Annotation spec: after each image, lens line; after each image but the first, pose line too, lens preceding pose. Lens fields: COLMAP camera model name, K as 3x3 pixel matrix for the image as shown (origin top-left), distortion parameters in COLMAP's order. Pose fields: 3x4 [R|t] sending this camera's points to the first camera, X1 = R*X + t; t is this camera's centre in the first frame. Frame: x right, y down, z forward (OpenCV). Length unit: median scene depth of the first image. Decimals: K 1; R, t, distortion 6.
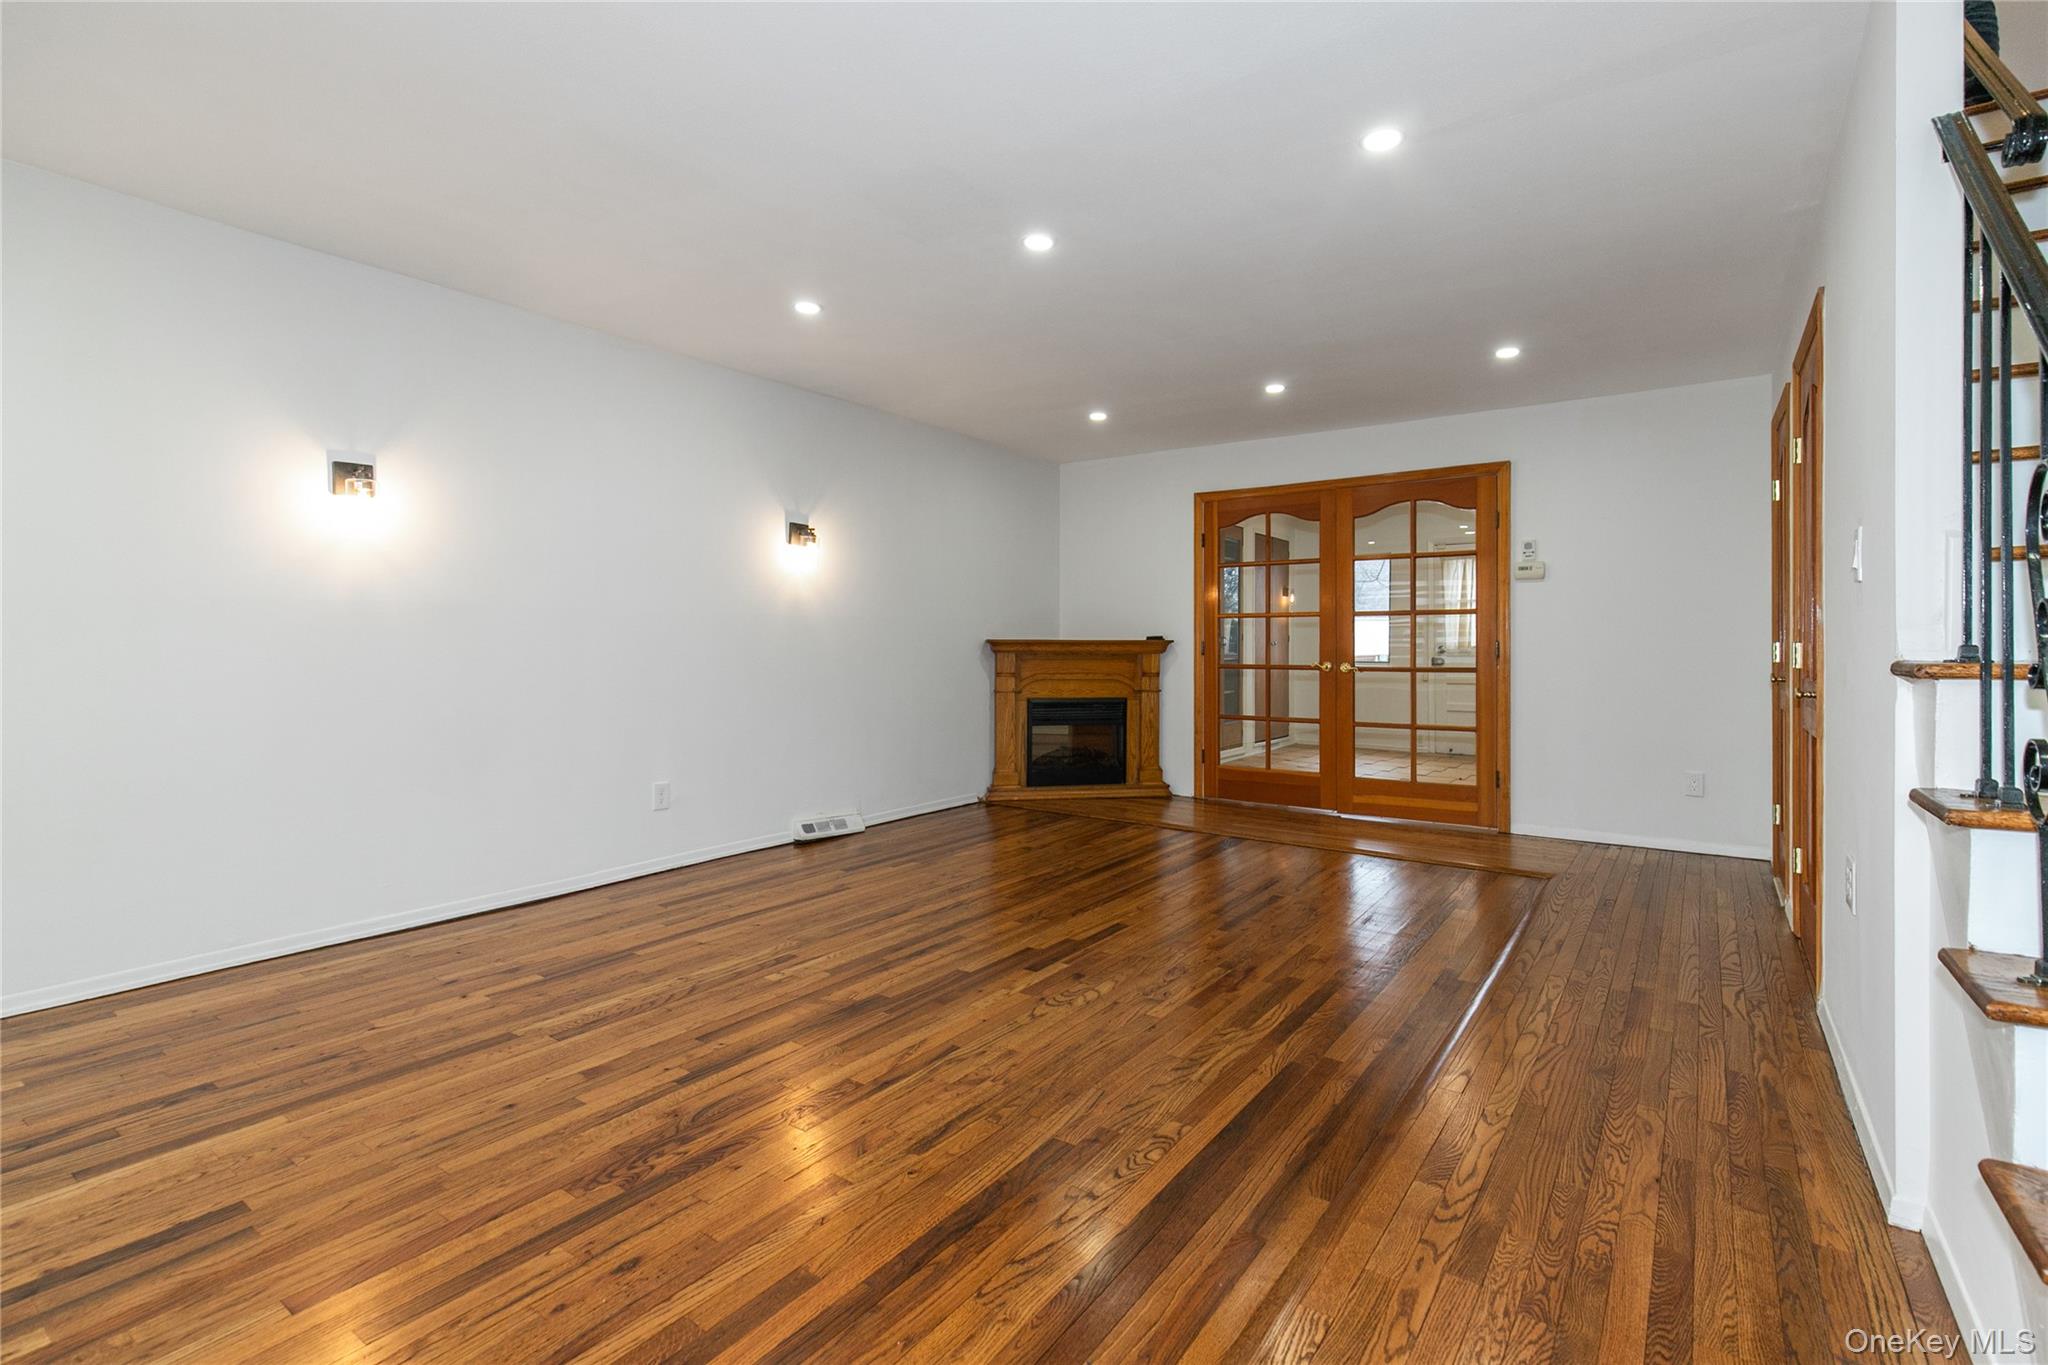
lens RADIAL K [[943.2, 0, 1034.4], [0, 943.2, 641.9], [0, 0, 1]] dist [0.014094, -0.003823]
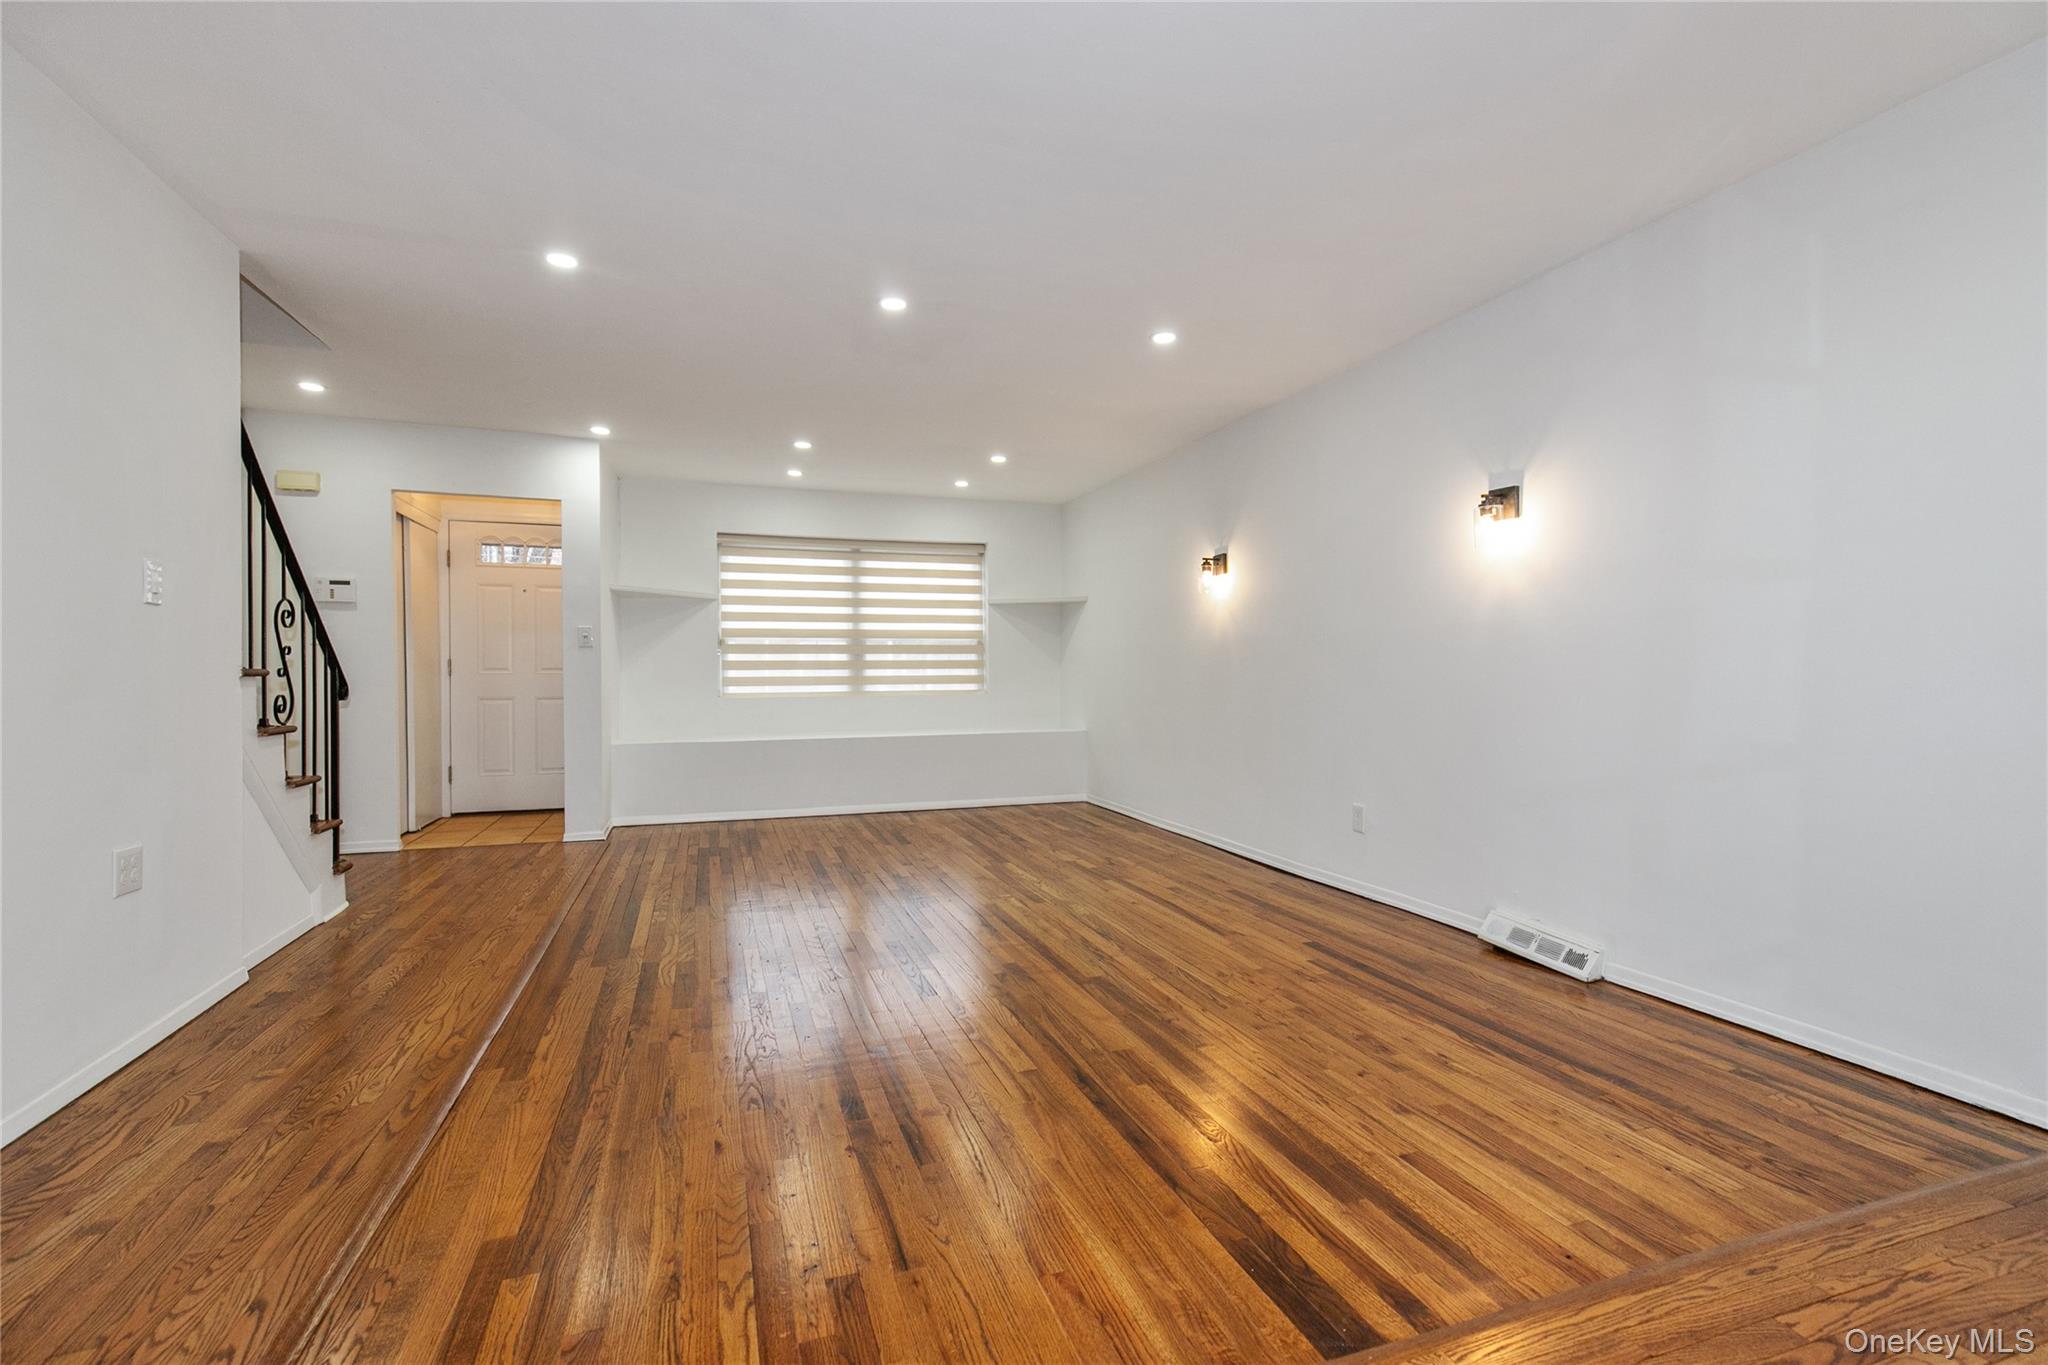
lens RADIAL K [[943.2, 0, 1050.7], [0, 943.2, 681.7], [0, 0, 1]] dist [0.014094, -0.003823]
pose [[-0.580871, 0.004690, -0.813982, 0.473815], [0.000269, 0.999984, 0.005570, 0.011782], [0.813996, 0.003016, -0.580863, 1.050601]]
